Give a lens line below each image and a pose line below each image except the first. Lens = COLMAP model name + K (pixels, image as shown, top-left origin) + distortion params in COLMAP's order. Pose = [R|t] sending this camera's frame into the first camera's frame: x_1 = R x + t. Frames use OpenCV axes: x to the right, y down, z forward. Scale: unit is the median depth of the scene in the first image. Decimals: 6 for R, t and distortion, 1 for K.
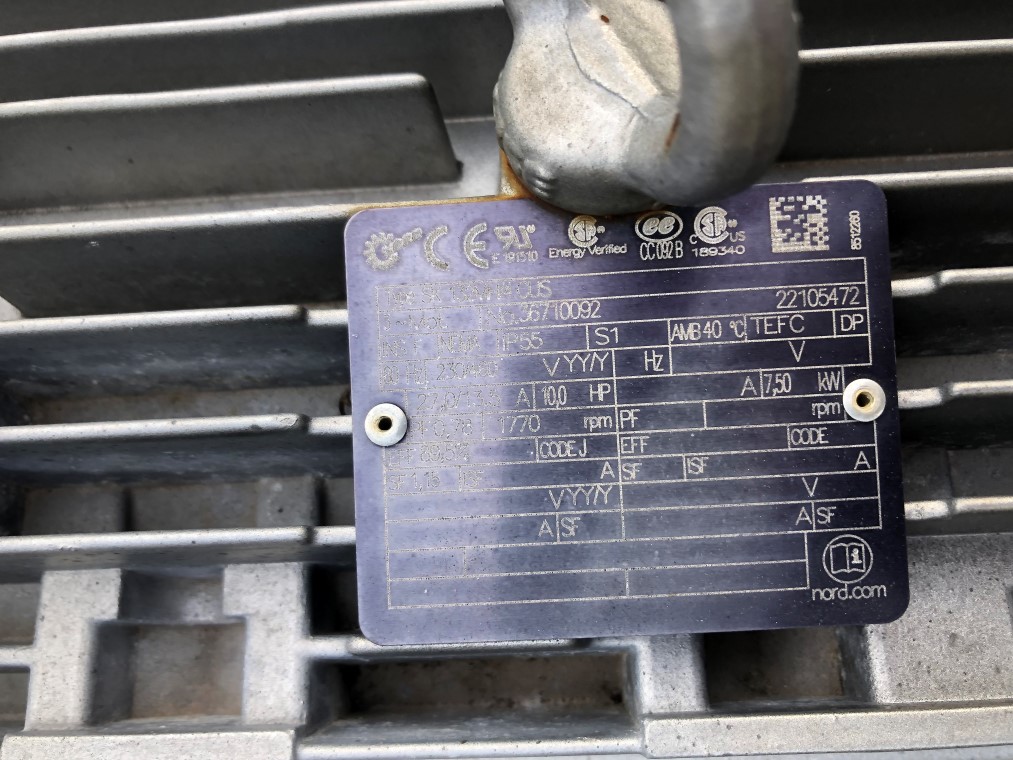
lens RADIAL K [[859.2, 0, 502.2], [0, 859.2, 431.0], [0, 0, 1]] dist [-0.002183, 0.018739]
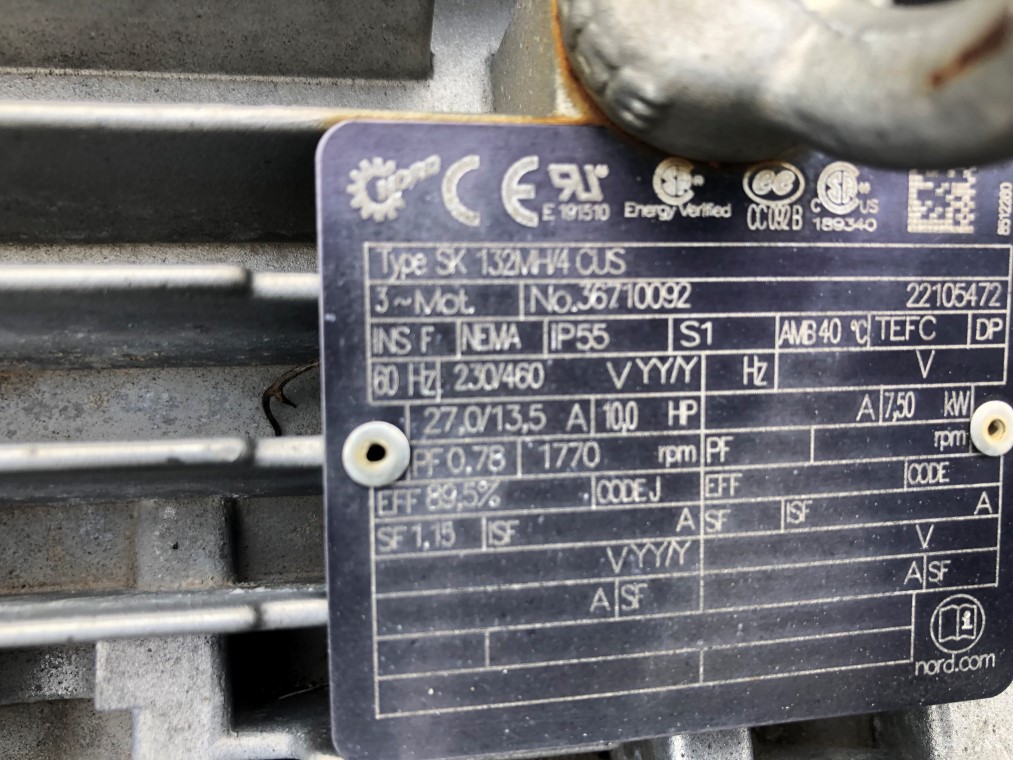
lens RADIAL K [[859.2, 0, 492.9], [0, 859.2, 417.5], [0, 0, 1]] dist [-0.002183, 0.018739]
pose [[0.972444, 0.010829, 0.232883, -0.208329], [-0.033946, 0.994852, 0.095486, -0.104320], [-0.230650, -0.100760, 0.967806, 0.338844]]
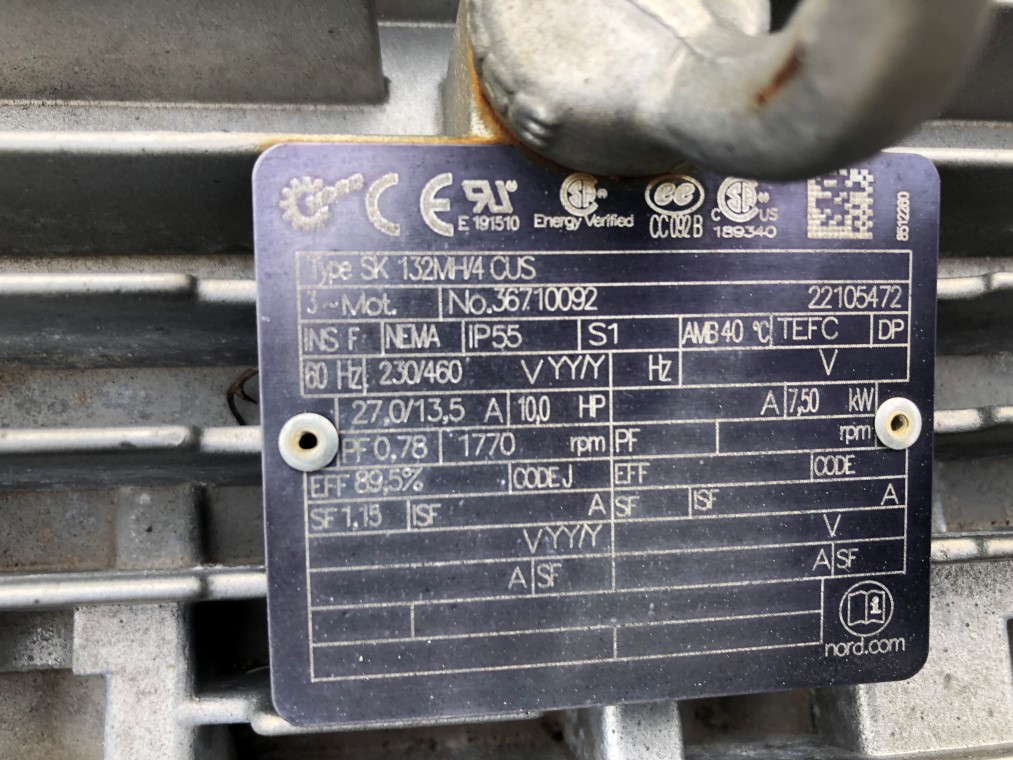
lens RADIAL K [[859.2, 0, 494.6], [0, 859.2, 425.8], [0, 0, 1]] dist [-0.002183, 0.018739]
pose [[0.984291, 0.016128, 0.175814, -0.110975], [-0.032009, 0.995617, 0.087873, -0.093128], [-0.173626, -0.092121, 0.980494, 0.246149]]
